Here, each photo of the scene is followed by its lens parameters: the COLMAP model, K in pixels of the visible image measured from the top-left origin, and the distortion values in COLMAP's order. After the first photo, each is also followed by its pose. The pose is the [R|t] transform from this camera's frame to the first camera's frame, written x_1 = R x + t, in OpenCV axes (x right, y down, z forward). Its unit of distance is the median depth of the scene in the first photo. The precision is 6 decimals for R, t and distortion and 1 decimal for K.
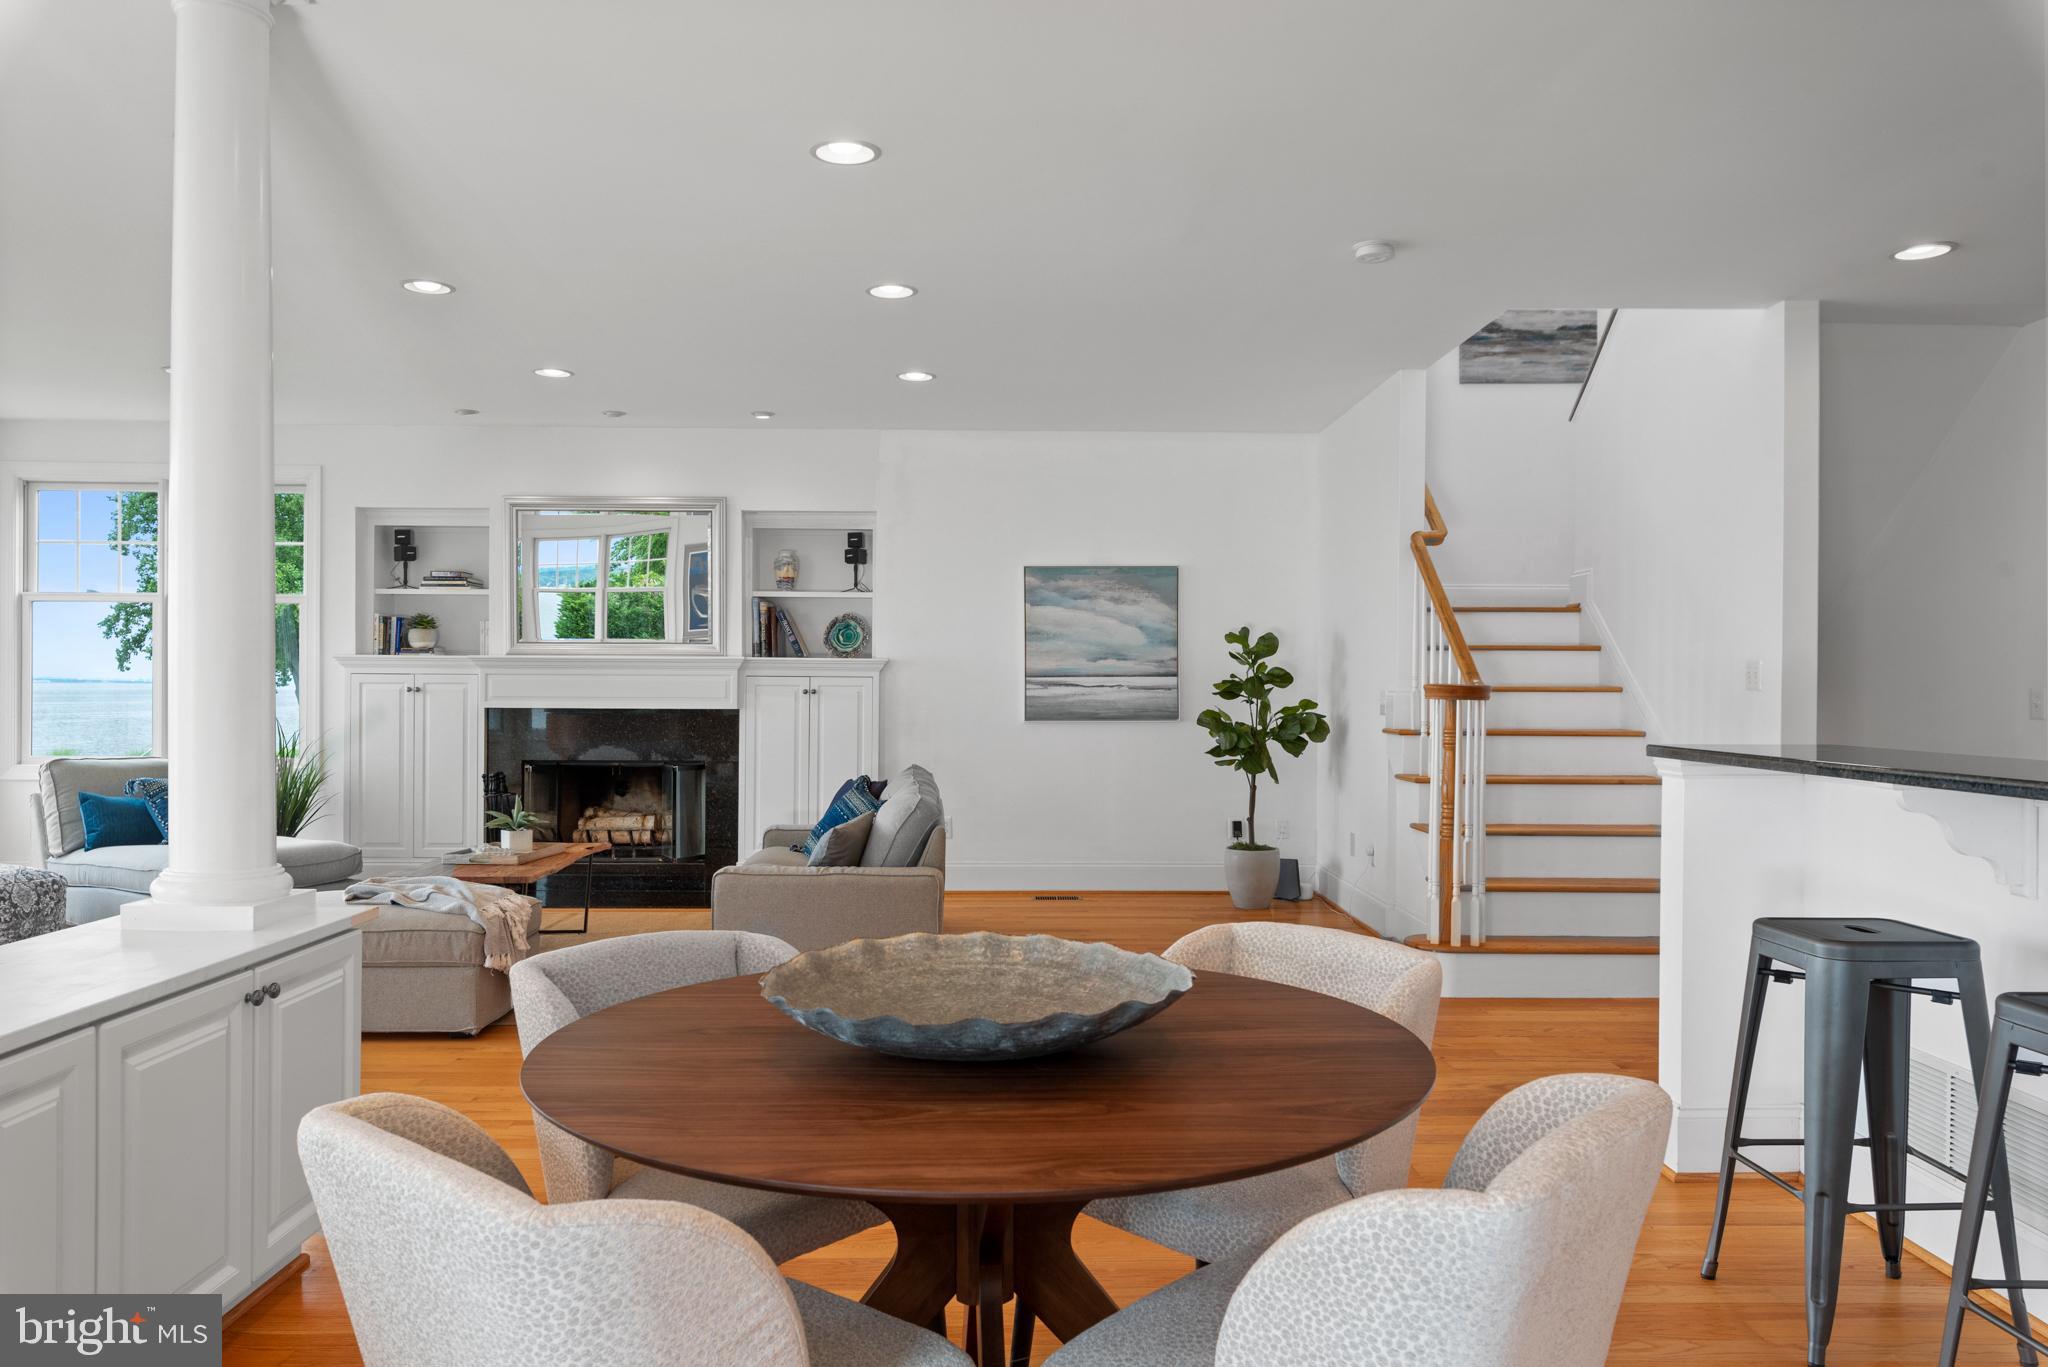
lens RADIAL K [[1413.1, 0, 1024.0], [0, 1413.1, 683.5], [0, 0, 1]] dist [-0.010512, -0.001715]
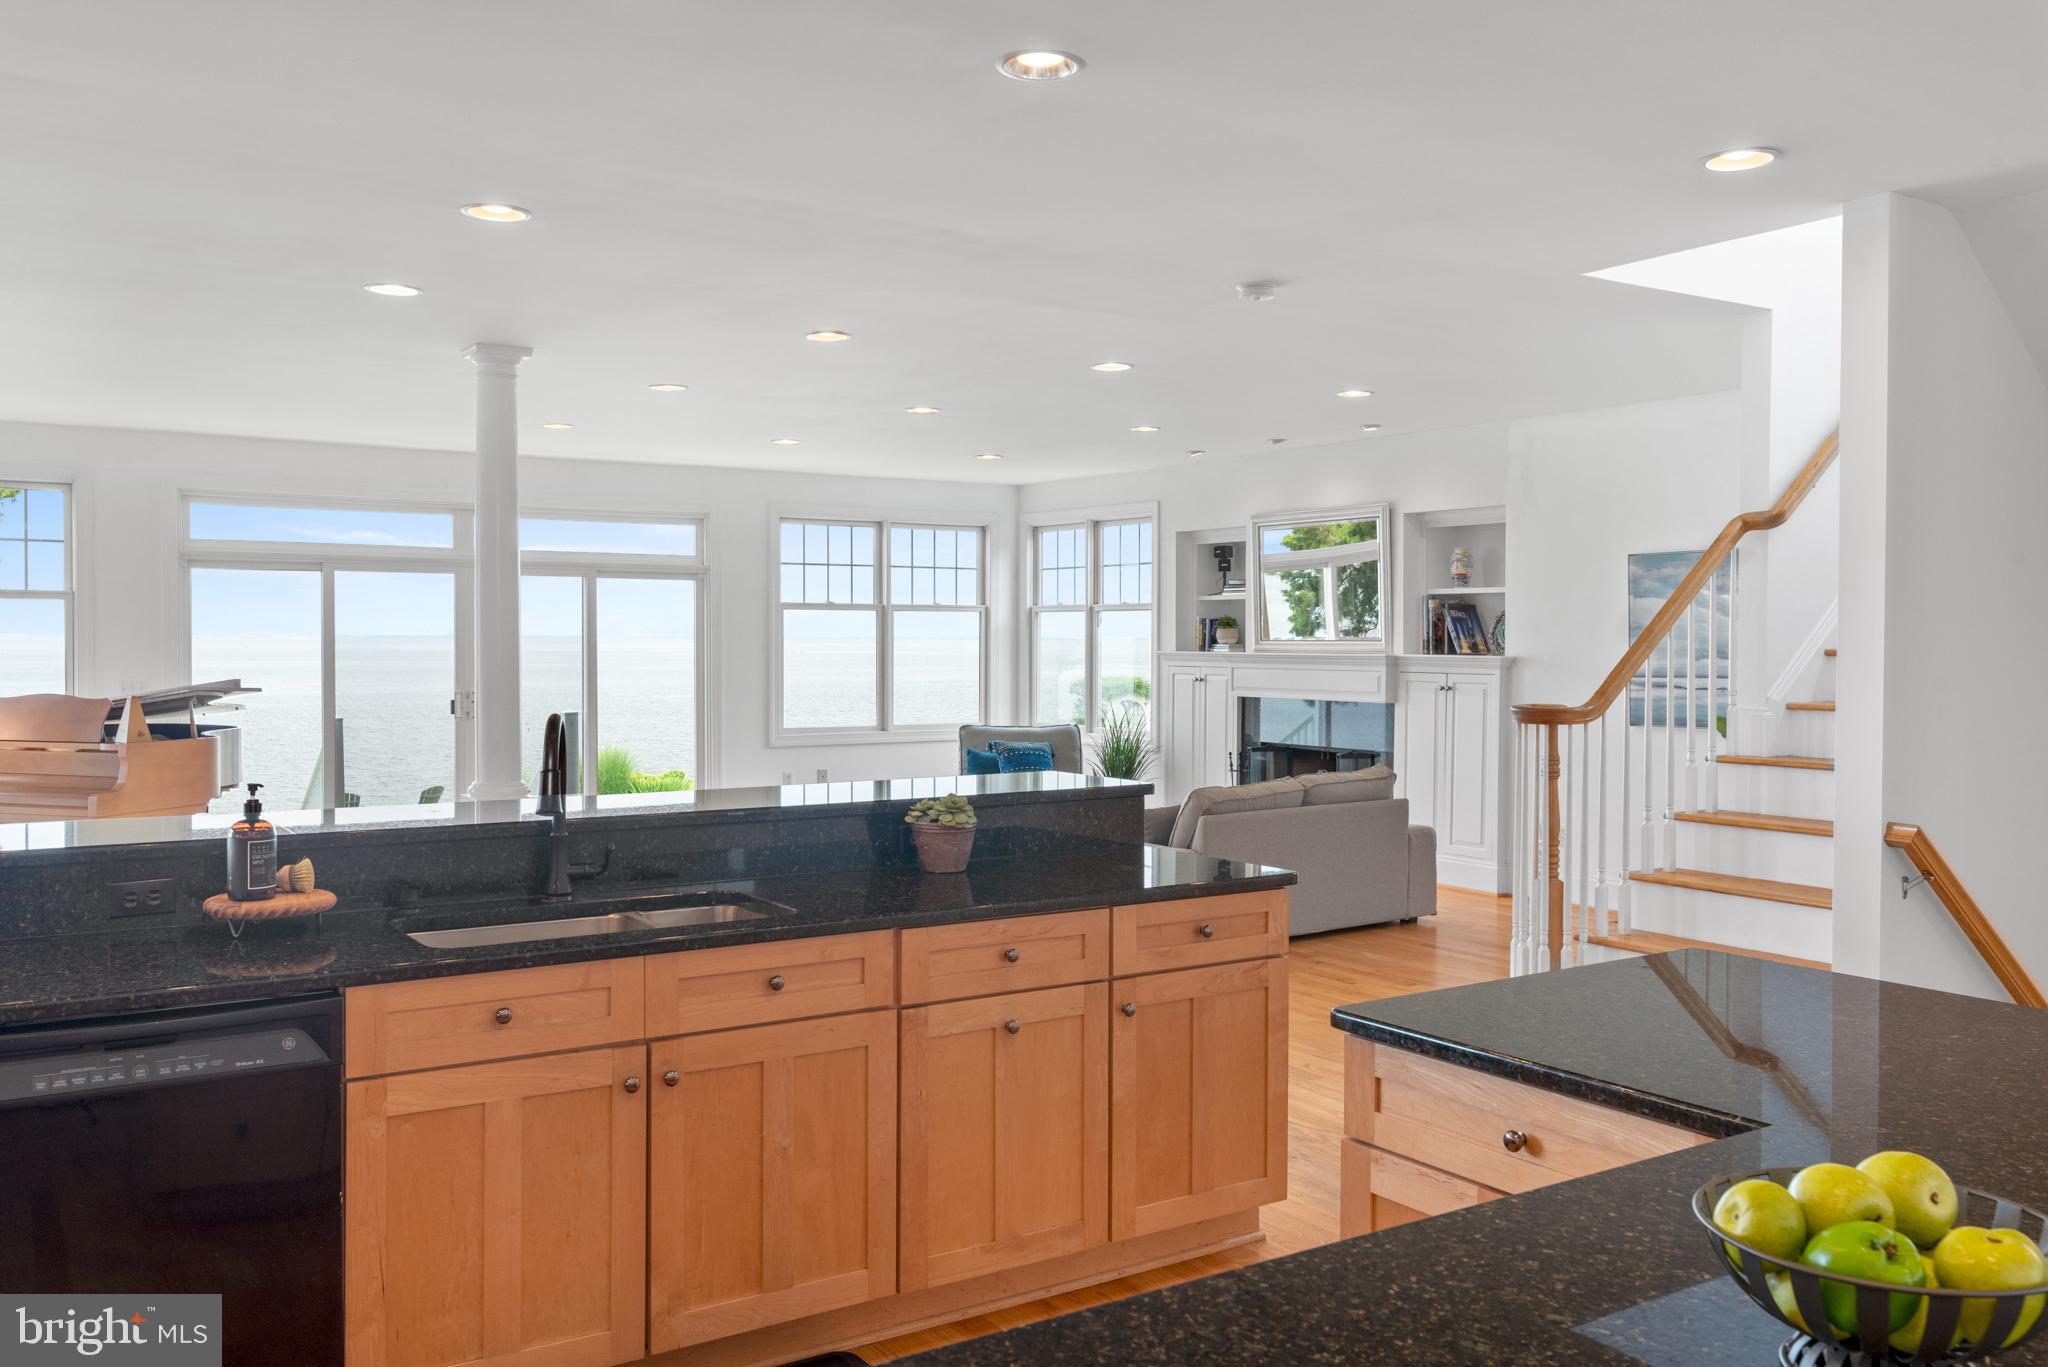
lens RADIAL K [[1615.5, 0, 1024.6], [0, 1615.5, 680.1], [0, 0, 1]] dist [-0.014481, -0.003888]
pose [[0.539615, 0.016962, -0.841741, 0.643684], [0.000835, 0.999786, 0.020682, -0.023627], [0.841911, -0.011863, 0.539486, 0.115726]]
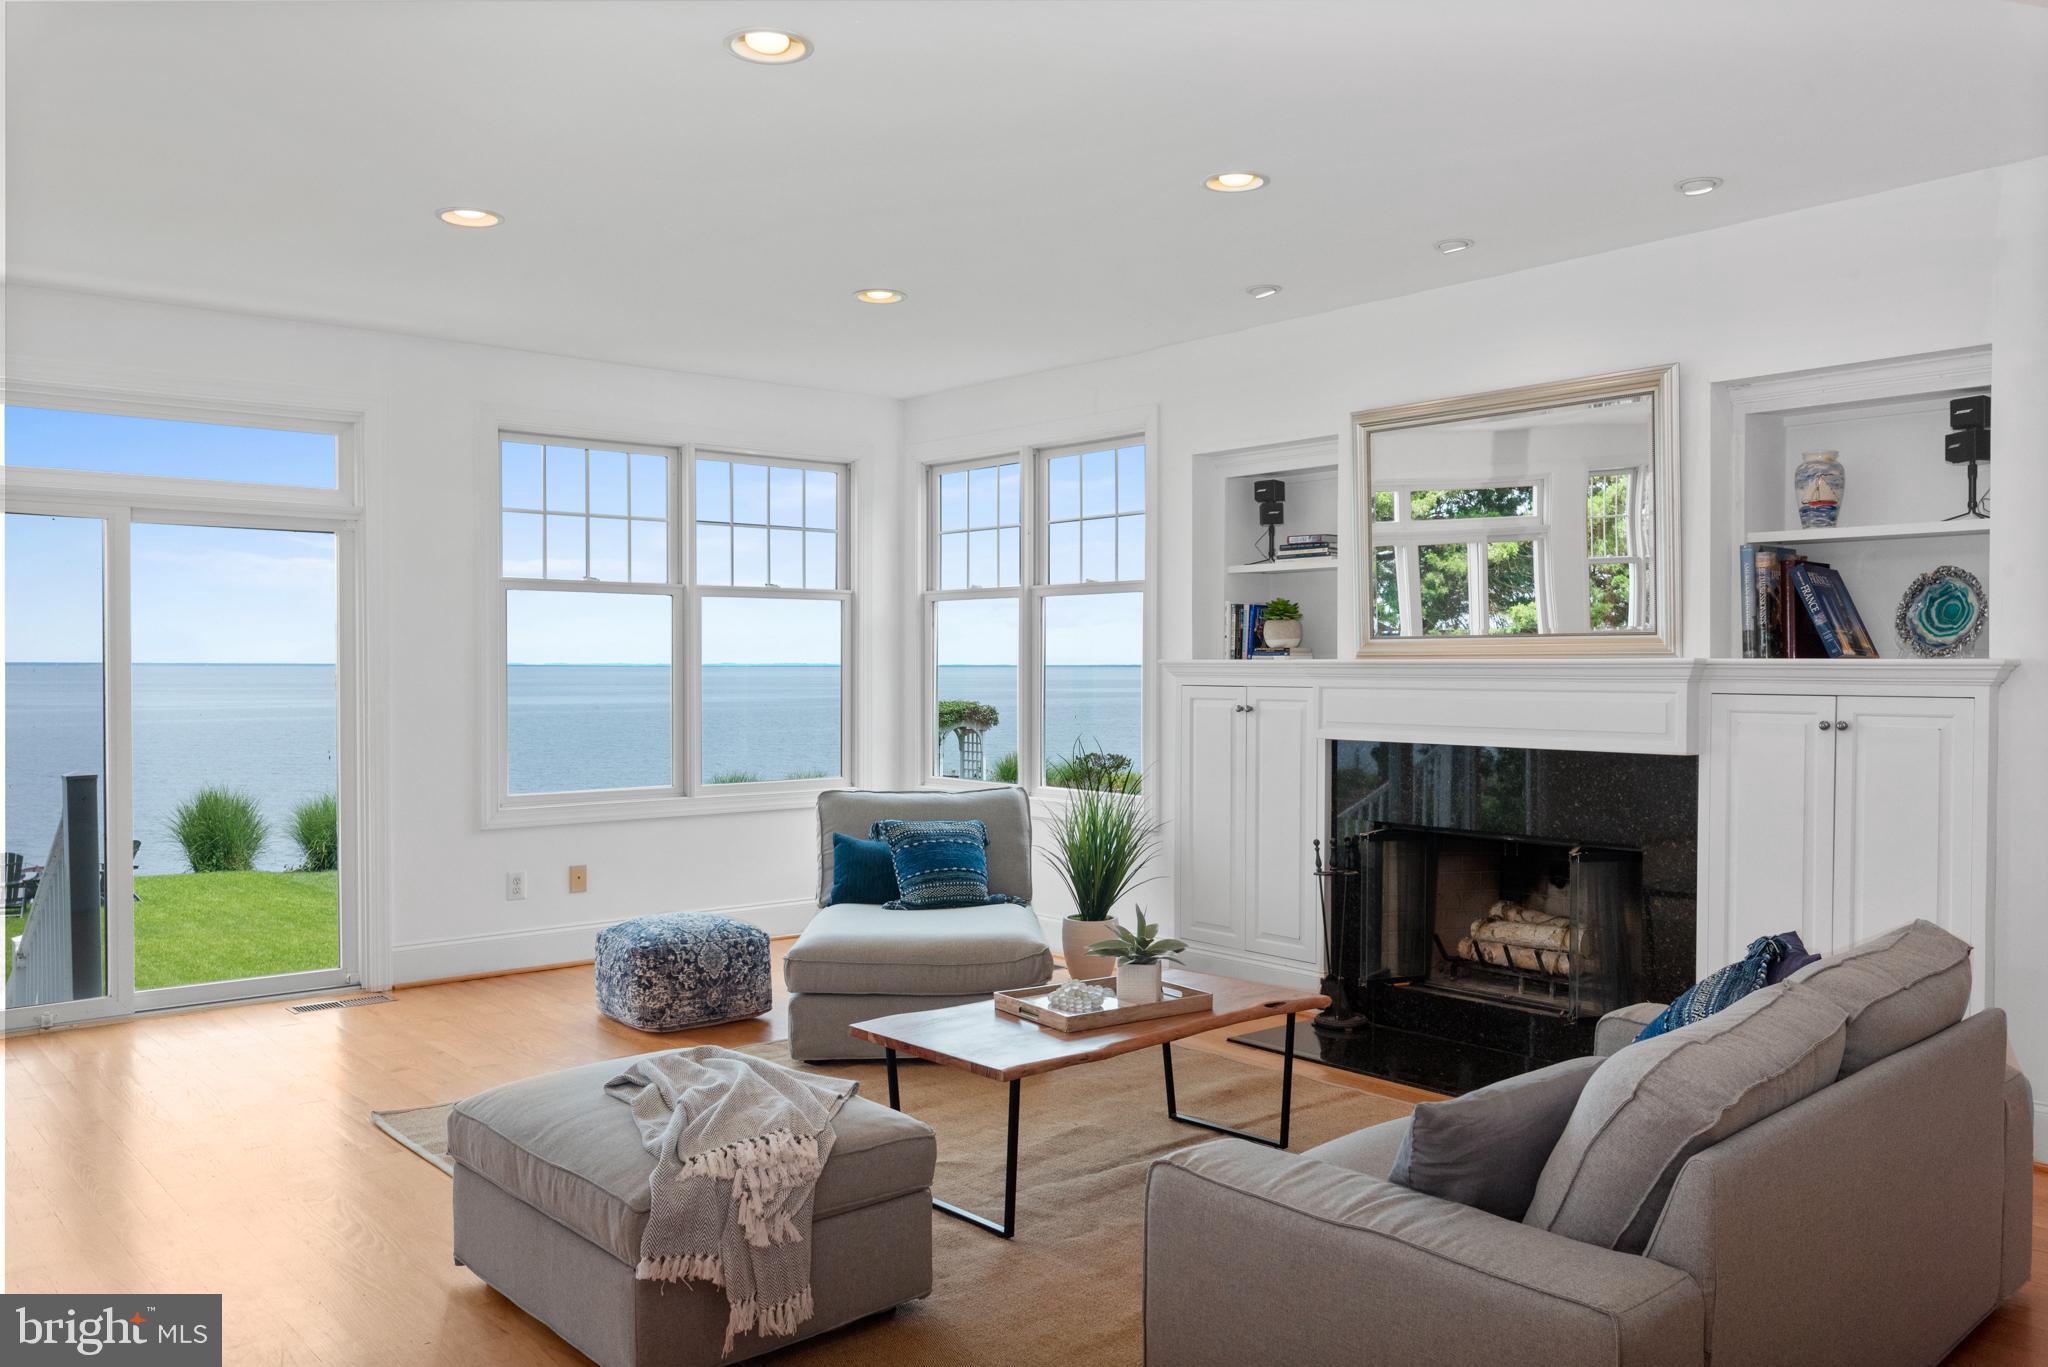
lens RADIAL K [[1576.3, 0, 1015.8], [0, 1576.3, 700.1], [0, 0, 1]] dist [-0.002431, -0.000093]
pose [[0.631260, 0.012284, -0.775474, 0.095510], [0.002470, 0.999838, 0.017848, -0.013717], [0.775567, -0.013182, 0.631127, 0.410528]]
